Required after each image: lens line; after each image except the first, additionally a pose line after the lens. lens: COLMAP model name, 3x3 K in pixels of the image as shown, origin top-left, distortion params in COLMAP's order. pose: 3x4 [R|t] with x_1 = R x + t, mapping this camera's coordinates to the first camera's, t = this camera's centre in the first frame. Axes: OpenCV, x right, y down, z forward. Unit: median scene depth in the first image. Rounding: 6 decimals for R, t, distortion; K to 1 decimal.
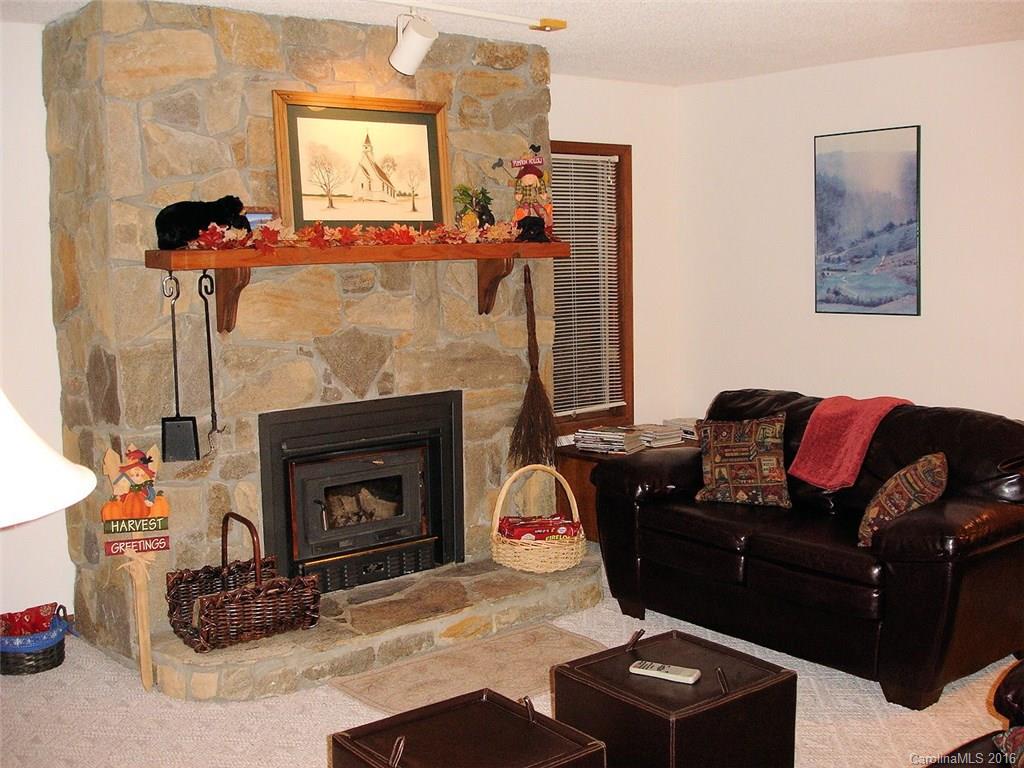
lens RADIAL K [[1149.3, 0, 512.0], [0, 1149.3, 384.0], [0, 0, 1]] dist [-0.062467, -0.148011]
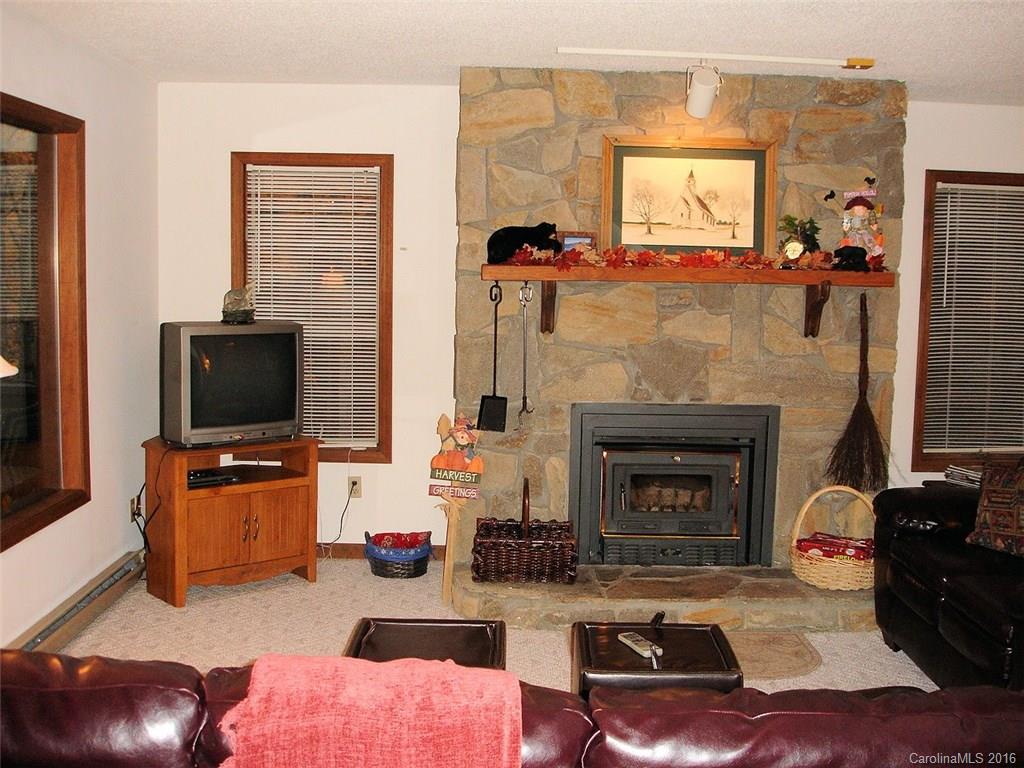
lens RADIAL K [[1149.3, 0, 512.0], [0, 1149.3, 384.0], [0, 0, 1]] dist [-0.062467, -0.148011]
pose [[0.786372, 0.095334, -0.610353, 0.447186], [-0.106299, 0.994165, 0.018329, -0.008907], [0.608539, 0.050467, 0.791917, 0.002460]]
